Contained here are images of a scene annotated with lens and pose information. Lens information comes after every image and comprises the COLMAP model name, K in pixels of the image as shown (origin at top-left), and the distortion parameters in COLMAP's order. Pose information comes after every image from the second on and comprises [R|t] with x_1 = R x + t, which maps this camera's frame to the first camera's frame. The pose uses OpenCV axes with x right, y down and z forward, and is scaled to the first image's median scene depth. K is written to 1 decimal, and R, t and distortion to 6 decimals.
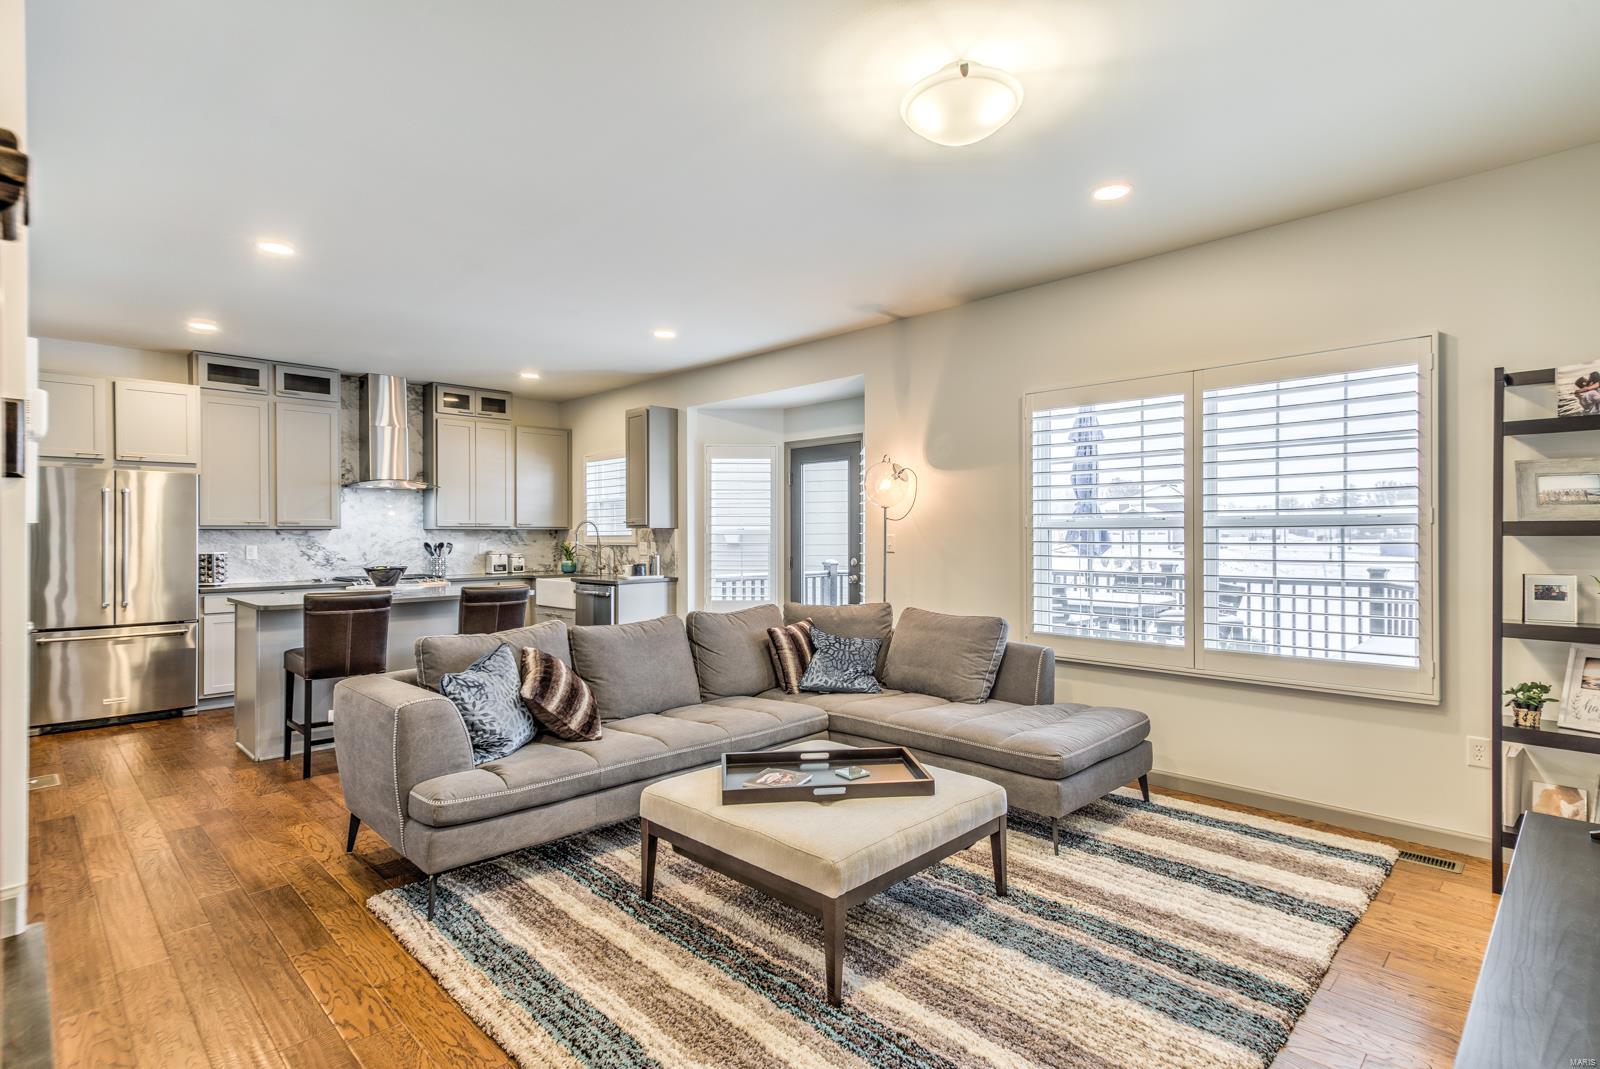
lens RADIAL K [[782.2, 0, 822.7], [0, 782.2, 534.1], [0, 0, 1]] dist [0.008330, 0.000094]
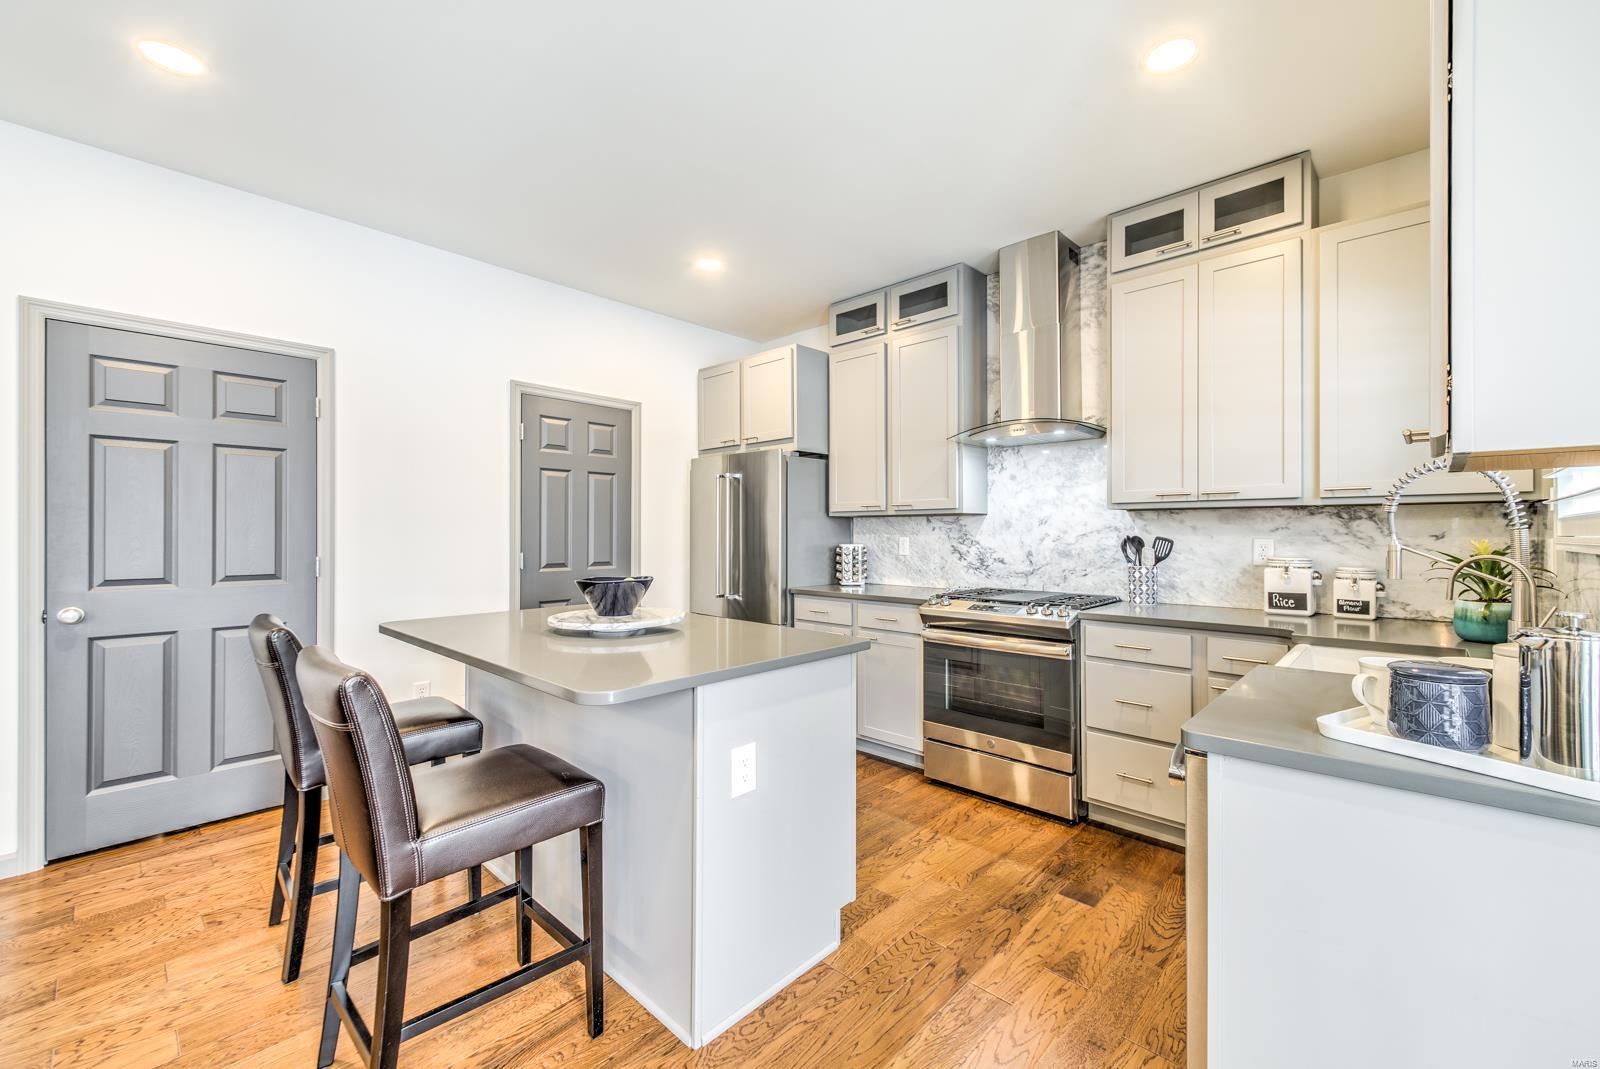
lens RADIAL K [[645.0, 0, 800.0], [0, 645.0, 534.5], [0, 0, 1]] dist [0.000522, 0.000137]
pose [[0.009639, 0.003818, -0.999946, -0.095377], [-0.003369, 0.999987, 0.003785, 0.009997], [0.999948, 0.003333, 0.009652, 0.885434]]
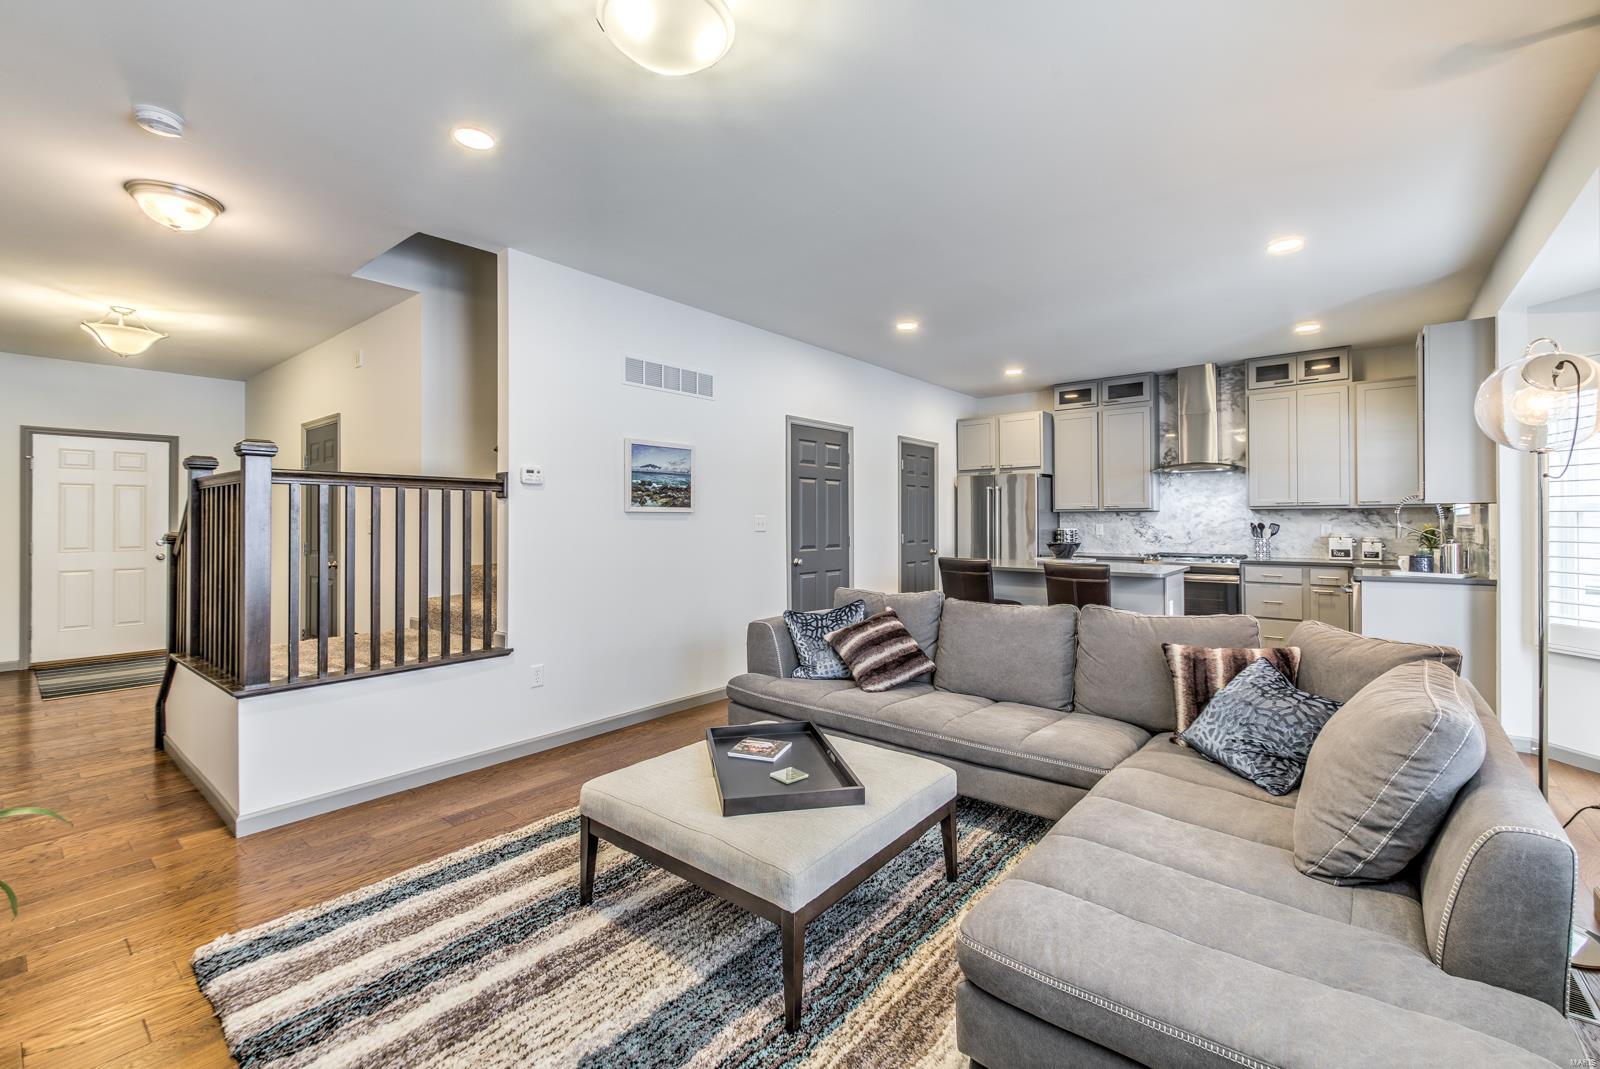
lens RADIAL K [[676.4, 0, 796.9], [0, 676.4, 518.2], [0, 0, 1]] dist [0.039595, -0.020492]
pose [[0.088179, -0.001111, -0.996104, 0.342291], [0.002398, 0.999997, -0.000903, 0.004672], [0.996102, -0.002309, 0.088181, 0.402745]]
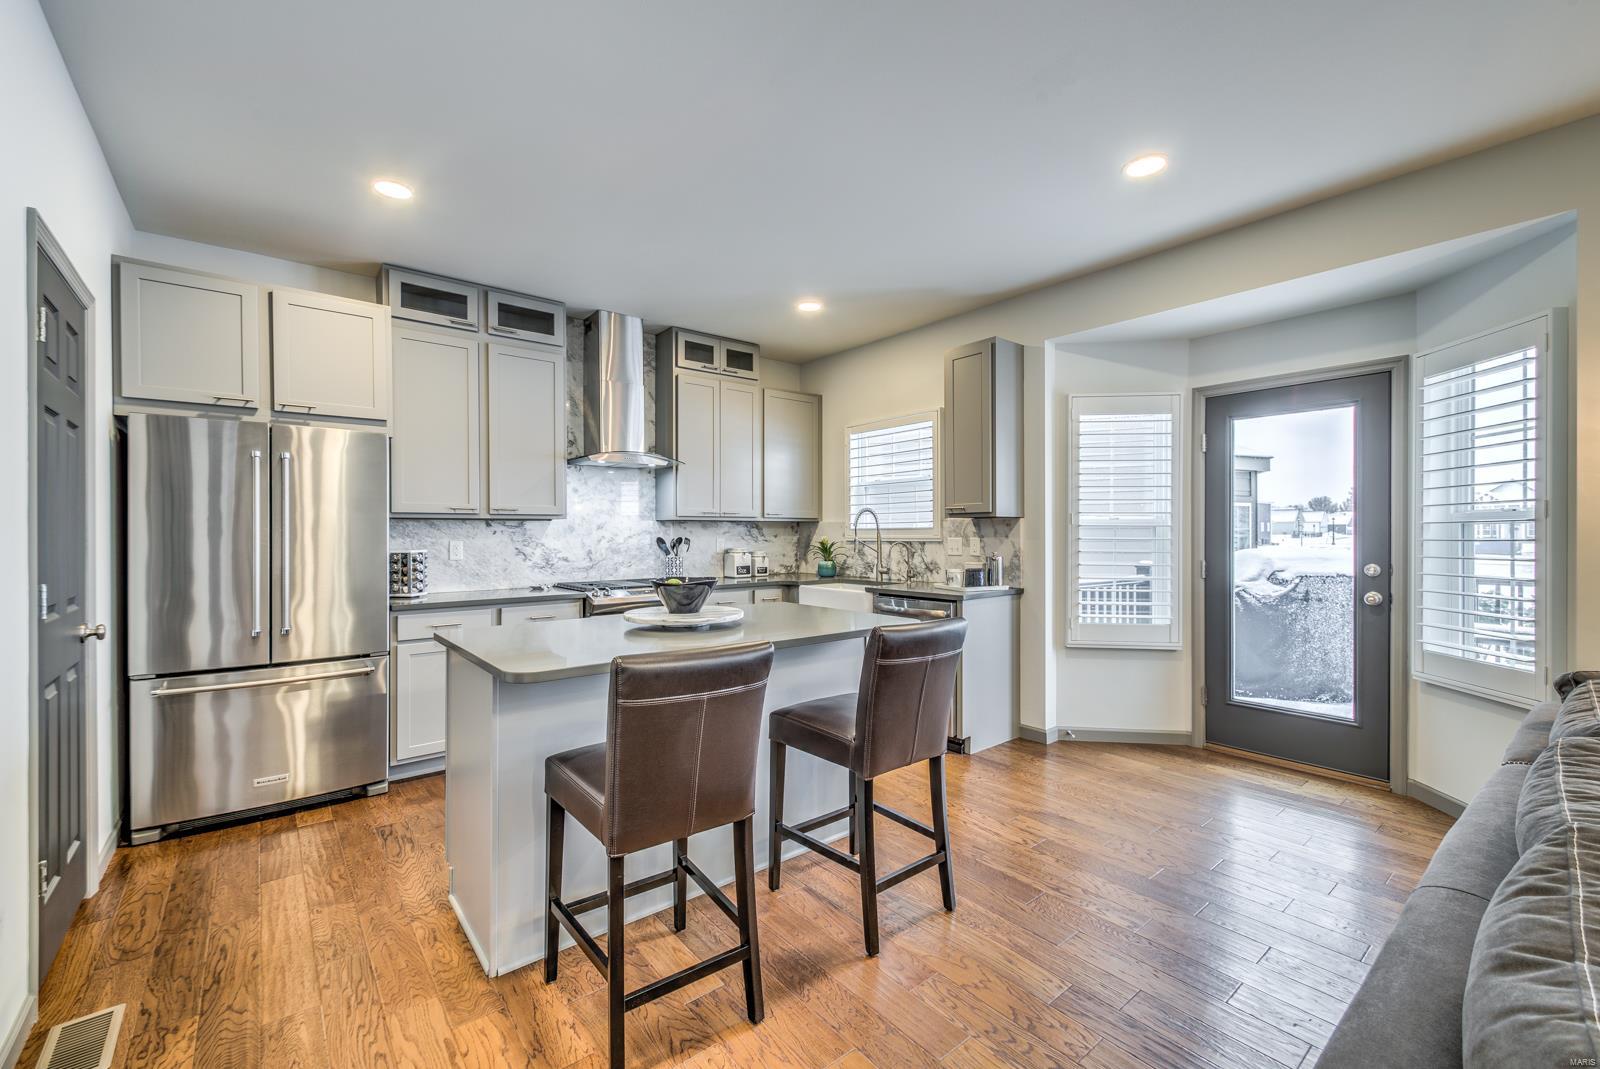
lens RADIAL K [[656.9, 0, 800.0], [0, 656.9, 534.5], [0, 0, 1]] dist [0.012271, -0.009645]
pose [[0.992810, 0.000963, -0.119694, -0.329644], [-0.000455, 0.999991, 0.004265, 0.005638], [0.119697, -0.004179, 0.992802, 0.421090]]
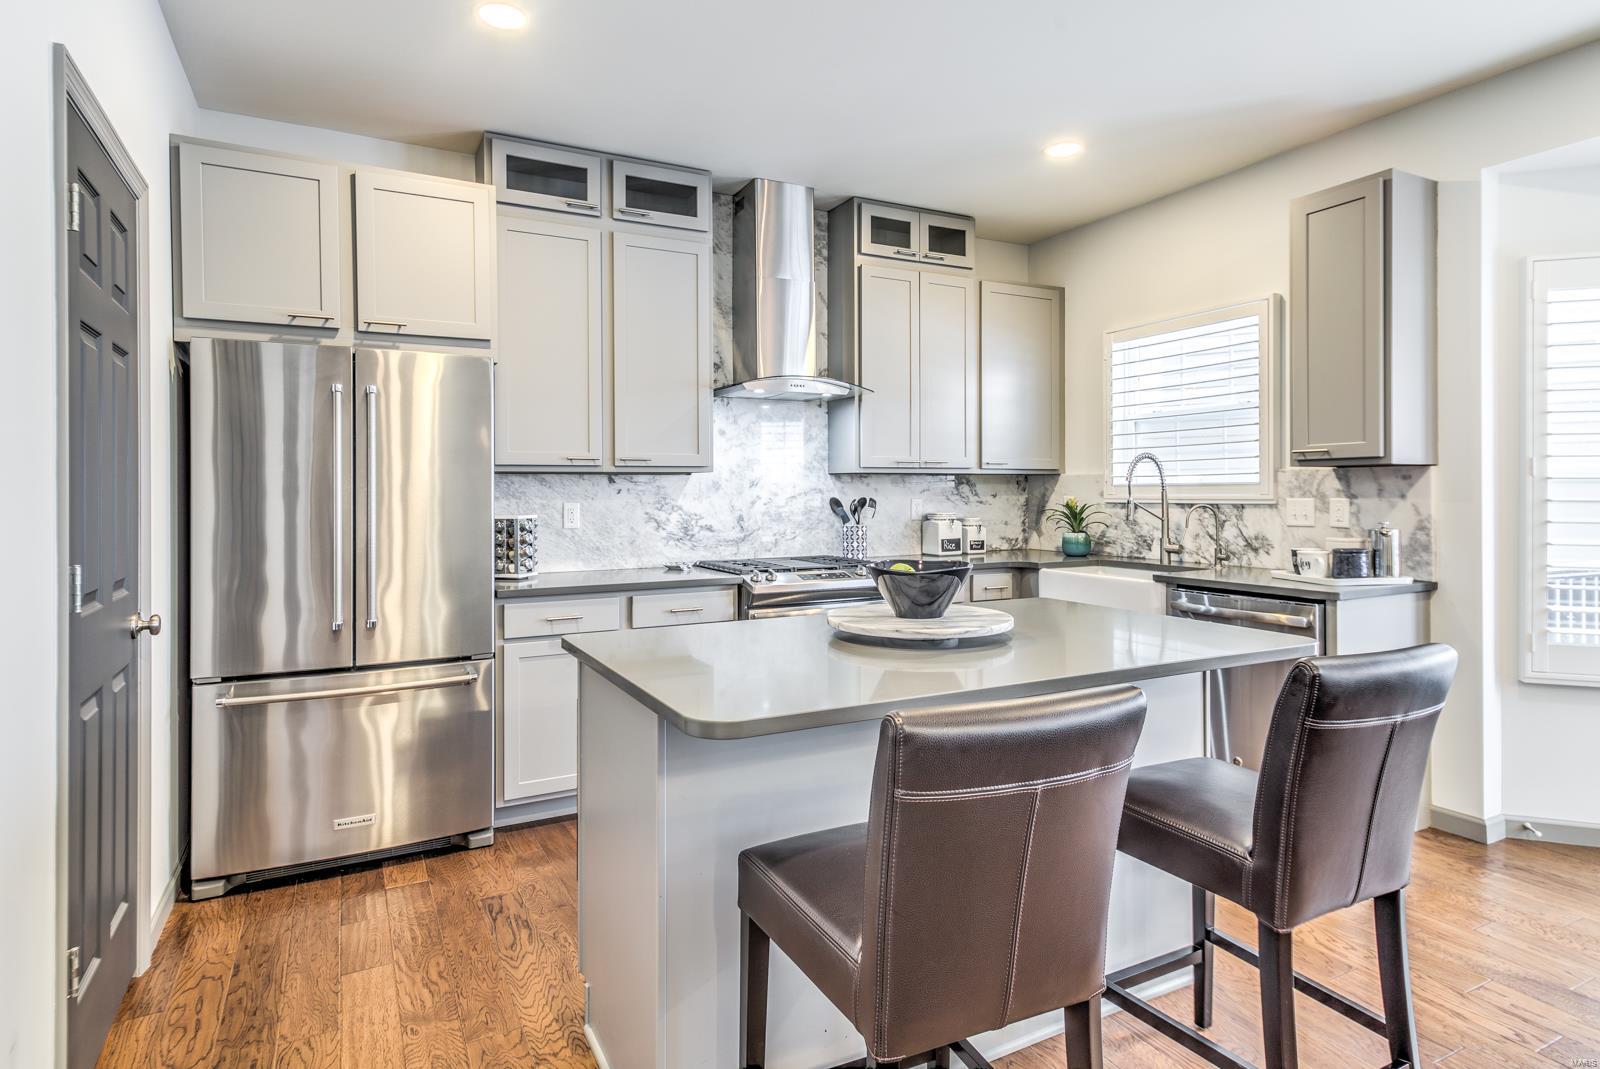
lens RADIAL K [[870.6, 0, 797.0], [0, 870.6, 491.9], [0, 0, 1]] dist [0.004583, 0.001932]
pose [[0.947992, -0.000602, -0.318292, -0.382220], [0.001747, 0.999993, 0.003313, 0.005187], [0.318288, -0.003697, 0.947987, 0.471081]]
